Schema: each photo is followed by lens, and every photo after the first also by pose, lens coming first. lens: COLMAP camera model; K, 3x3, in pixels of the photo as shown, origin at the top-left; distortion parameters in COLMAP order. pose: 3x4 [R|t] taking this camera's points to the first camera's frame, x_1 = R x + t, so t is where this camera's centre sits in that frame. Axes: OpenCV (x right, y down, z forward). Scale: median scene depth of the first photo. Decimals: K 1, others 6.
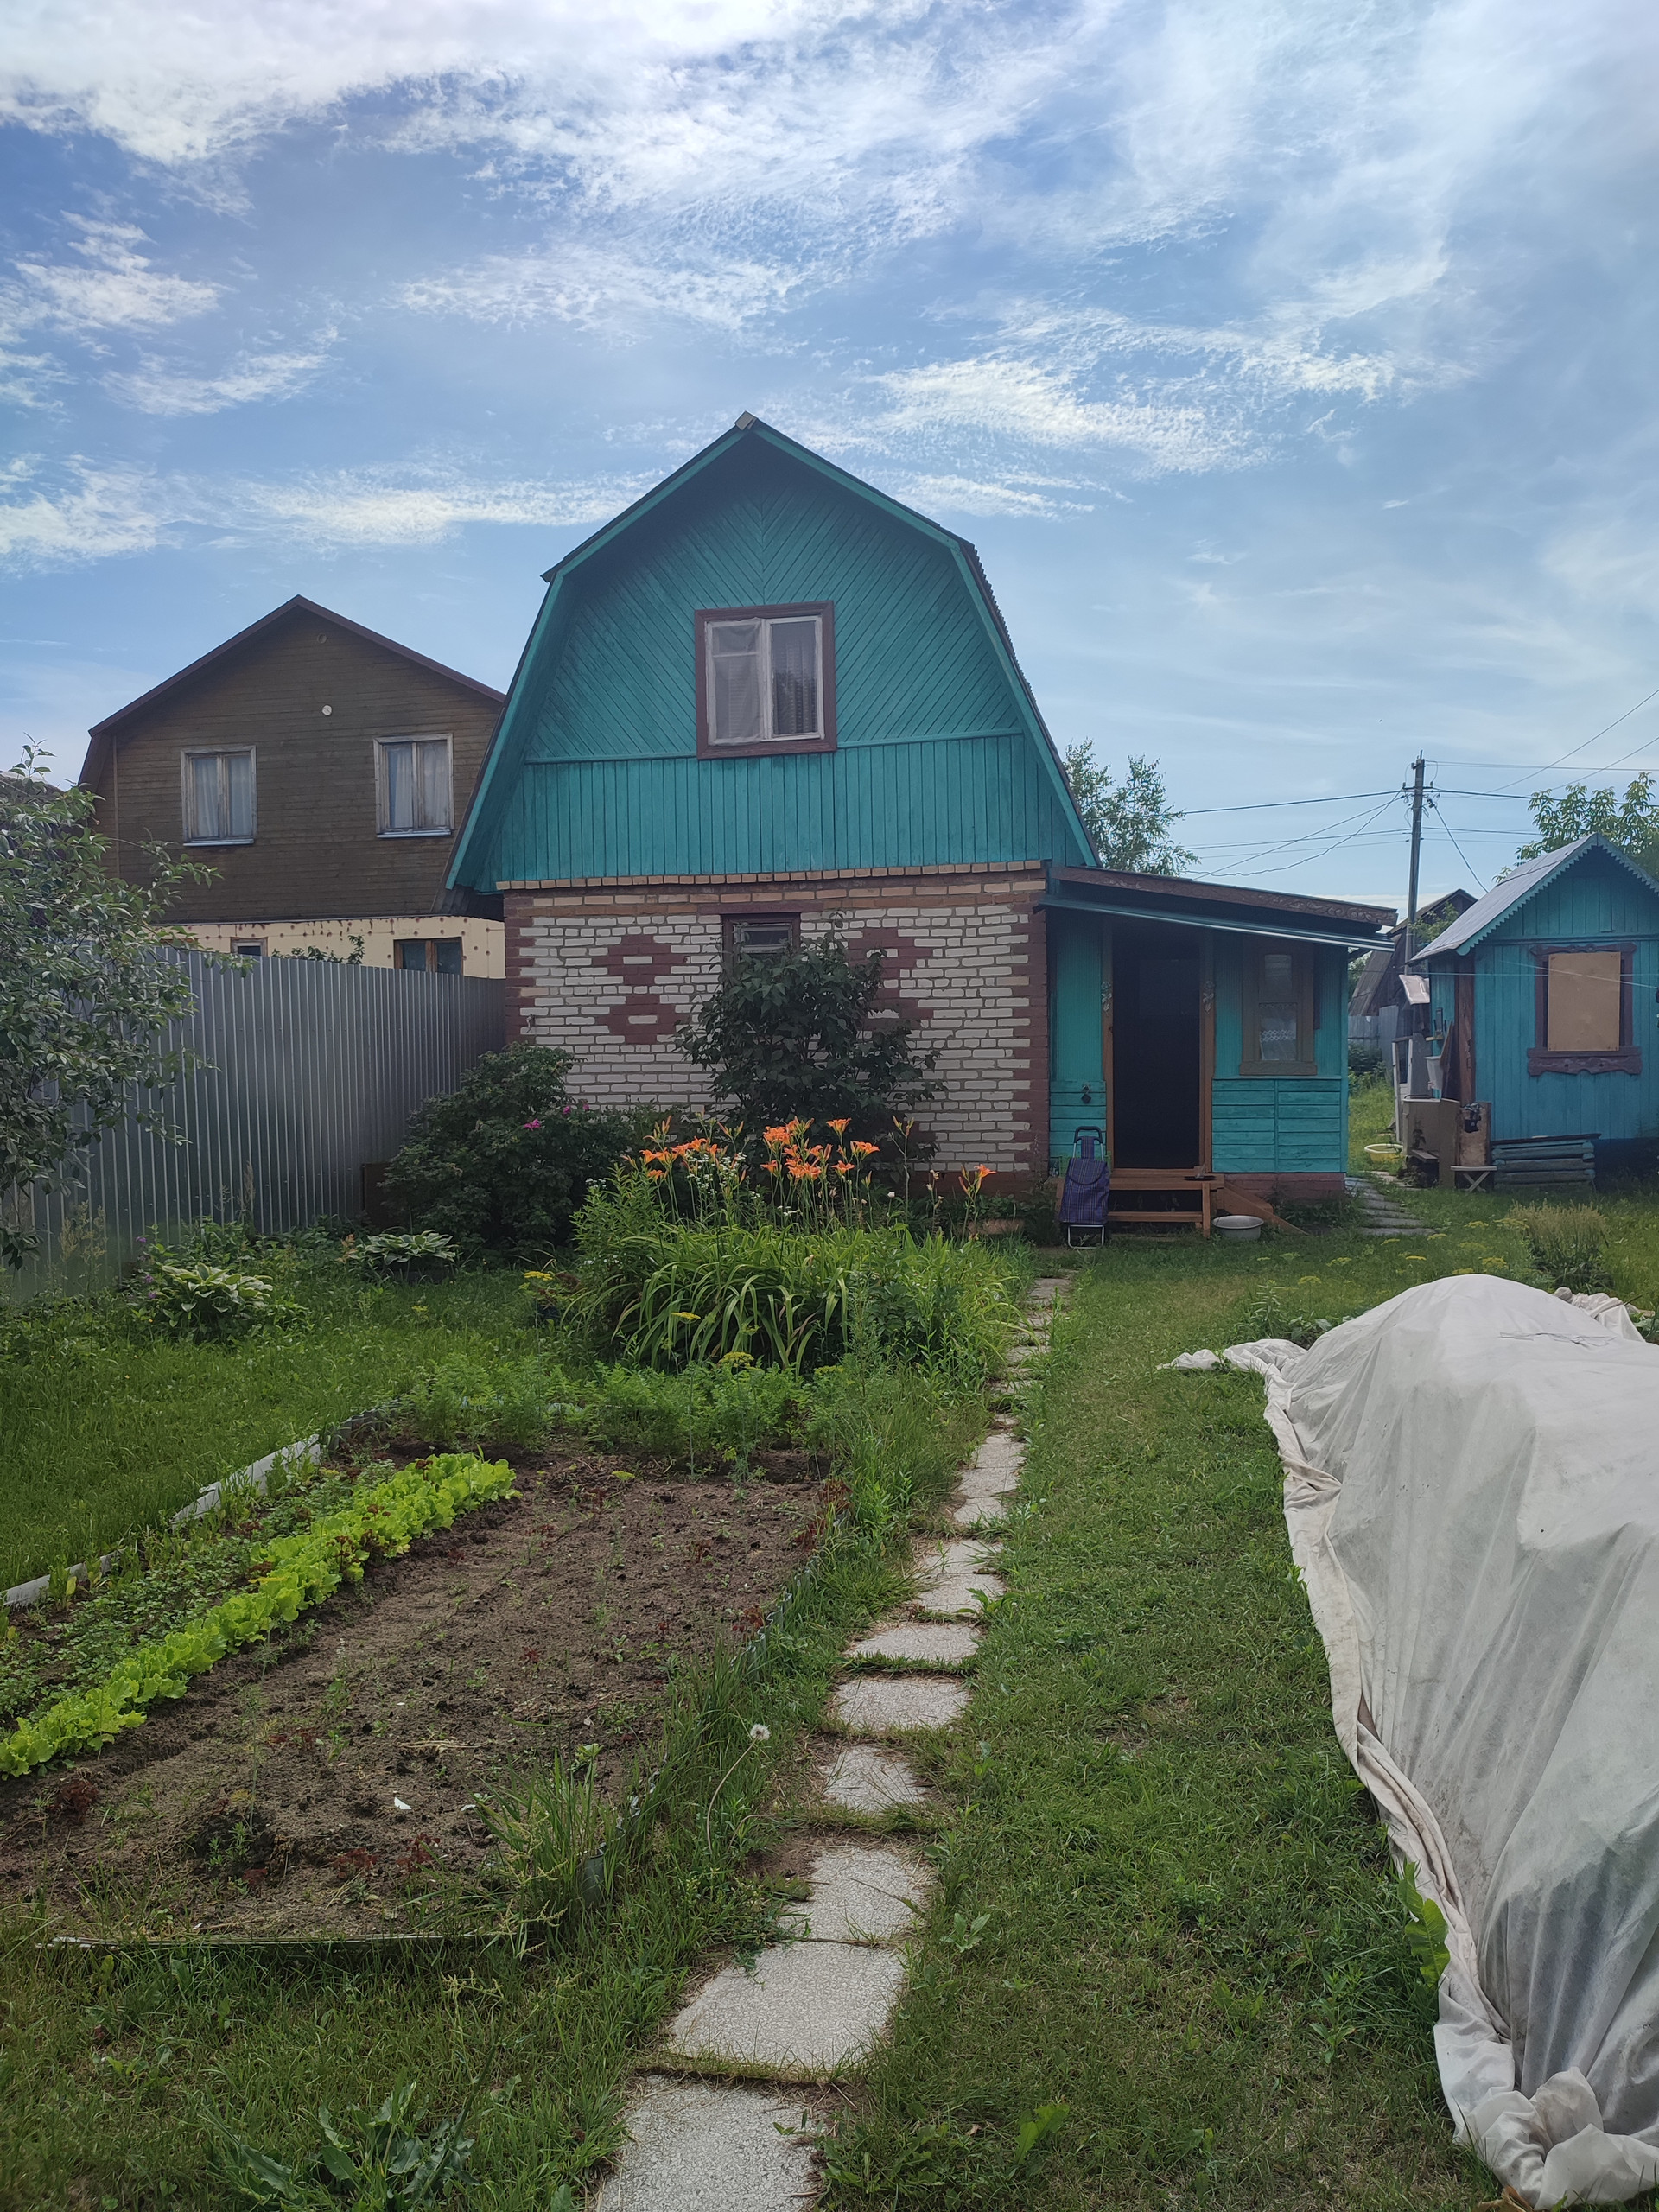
lens RADIAL K [[1596.8, 0, 821.6], [0, 1596.8, 1107.5], [0, 0, 1]] dist [0.034005, -0.038043]
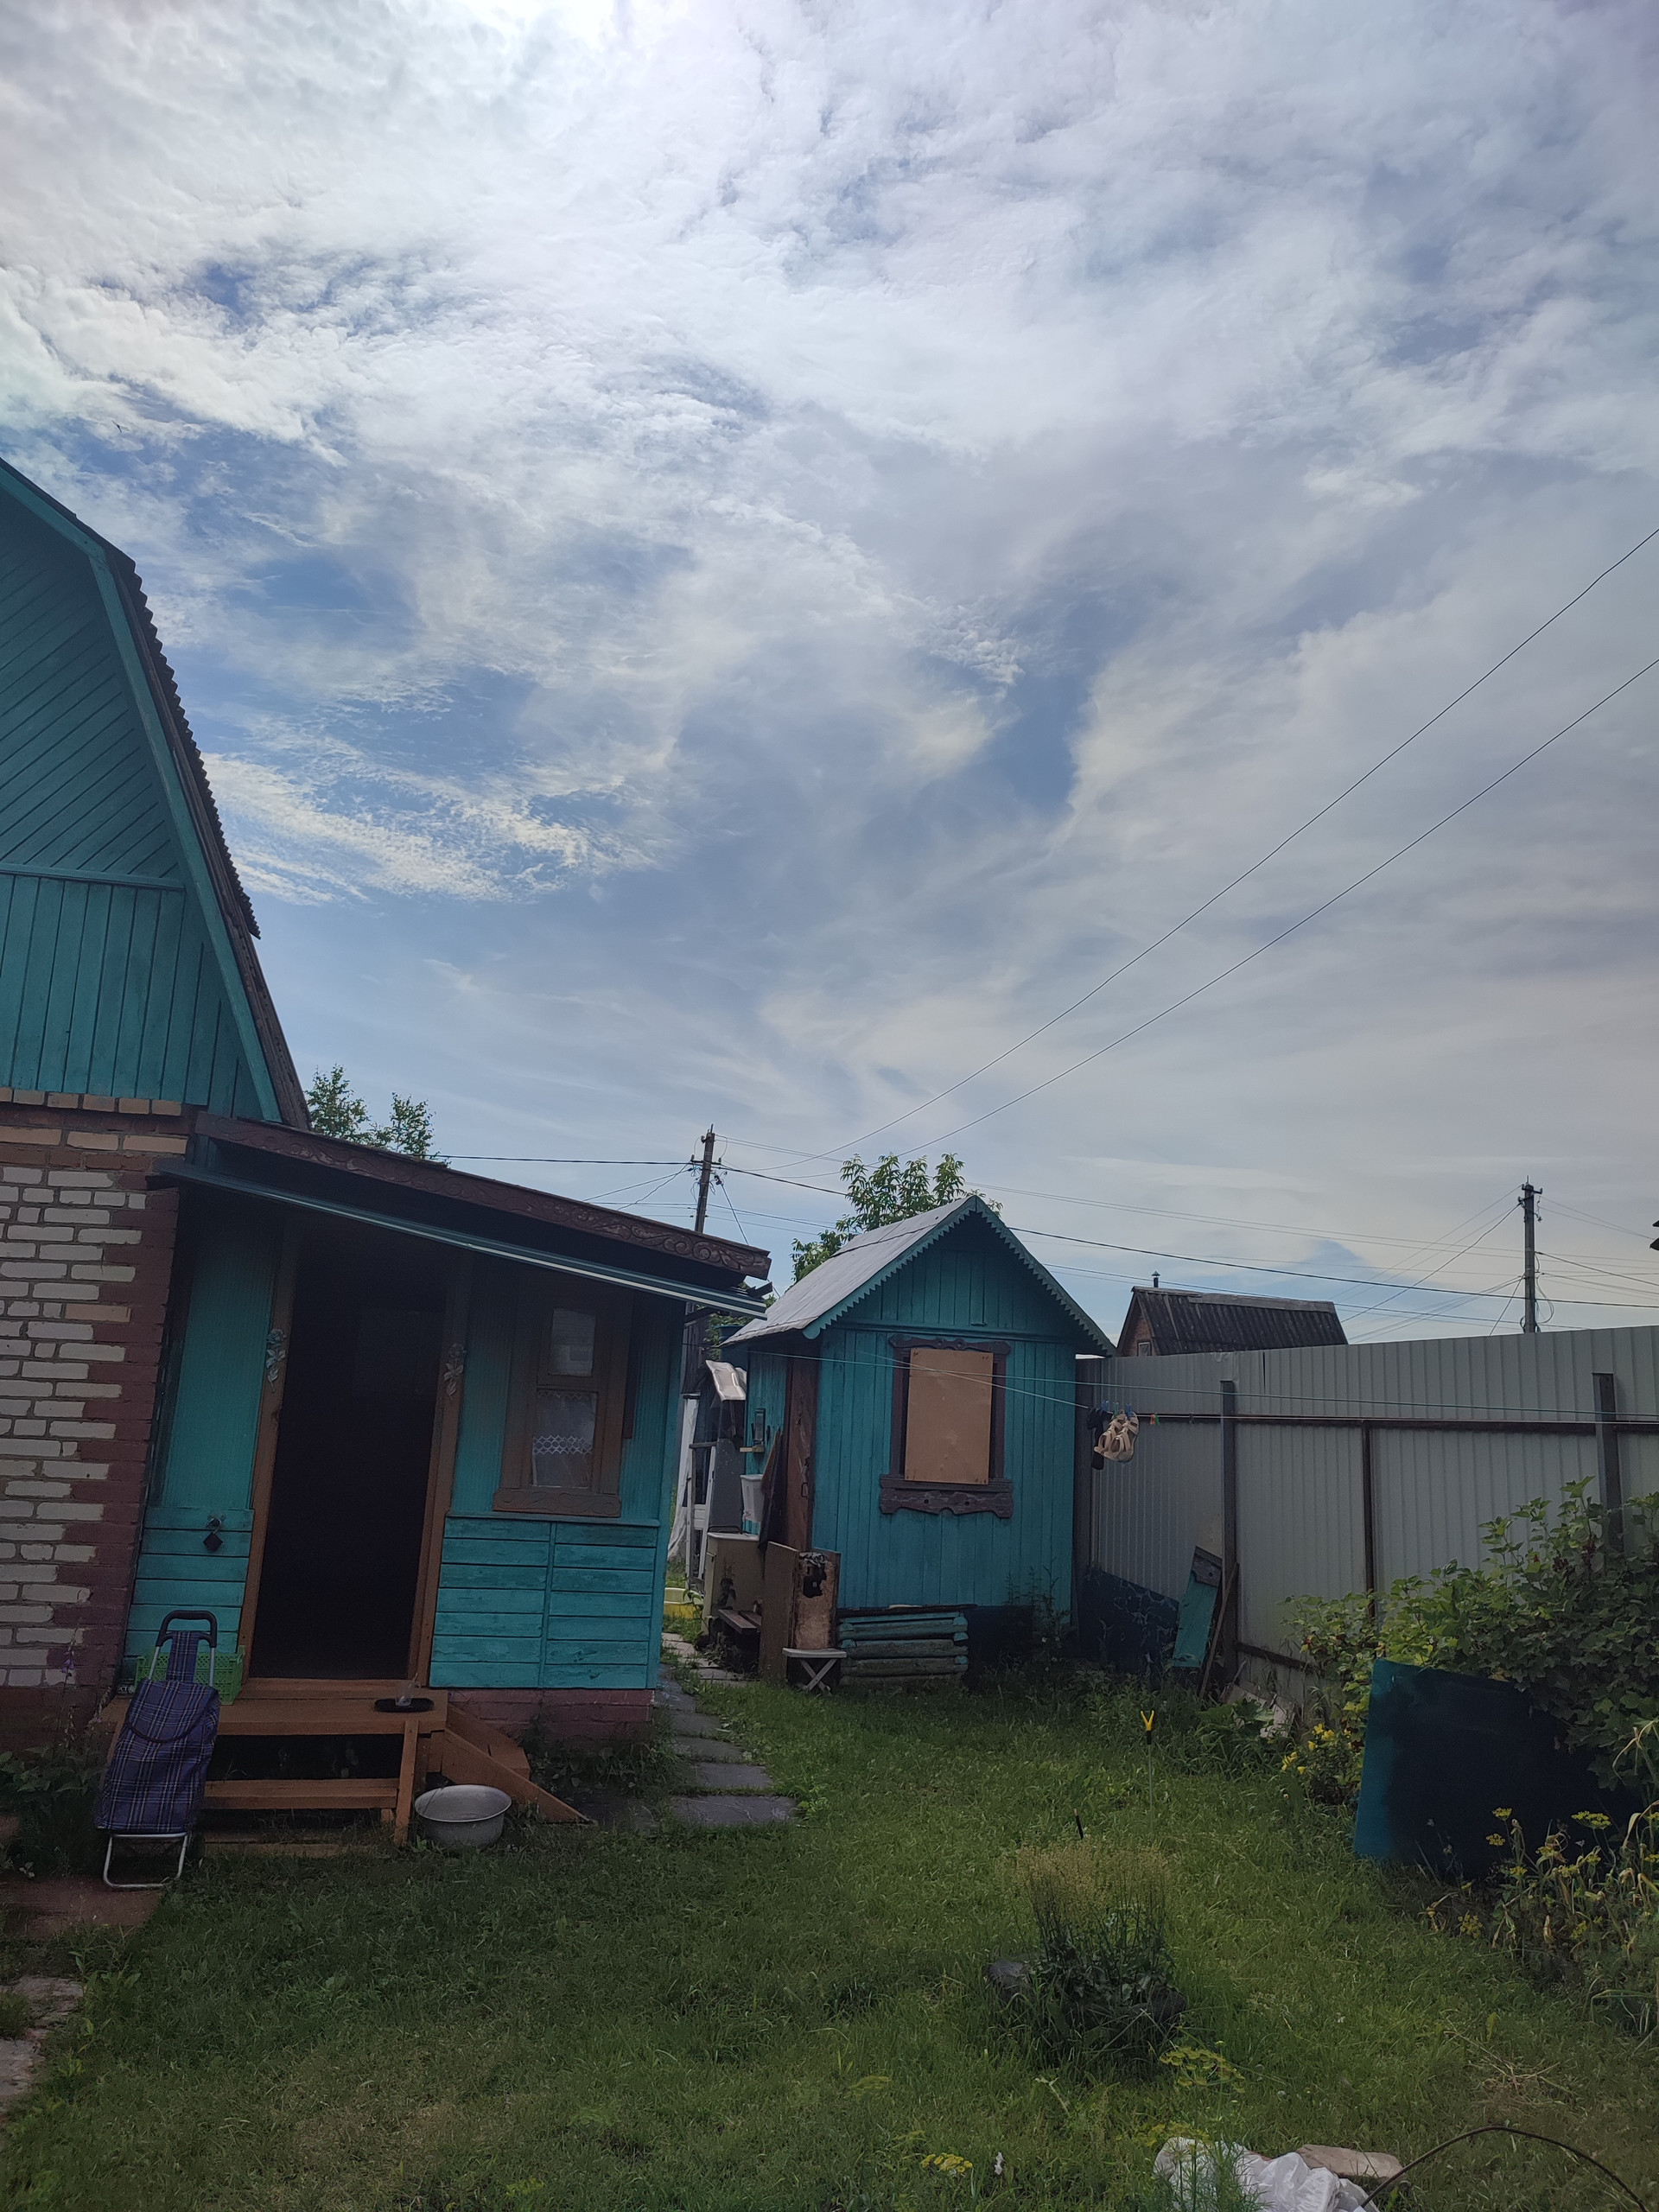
lens RADIAL K [[1596.8, 0, 821.6], [0, 1596.8, 1105.7], [0, 0, 1]] dist [0.034005, -0.038043]
pose [[0.896359, 0.146761, 0.418332, 0.101229], [-0.046652, 0.969602, -0.240200, -0.027993], [-0.440867, 0.195789, 0.875958, 0.402284]]
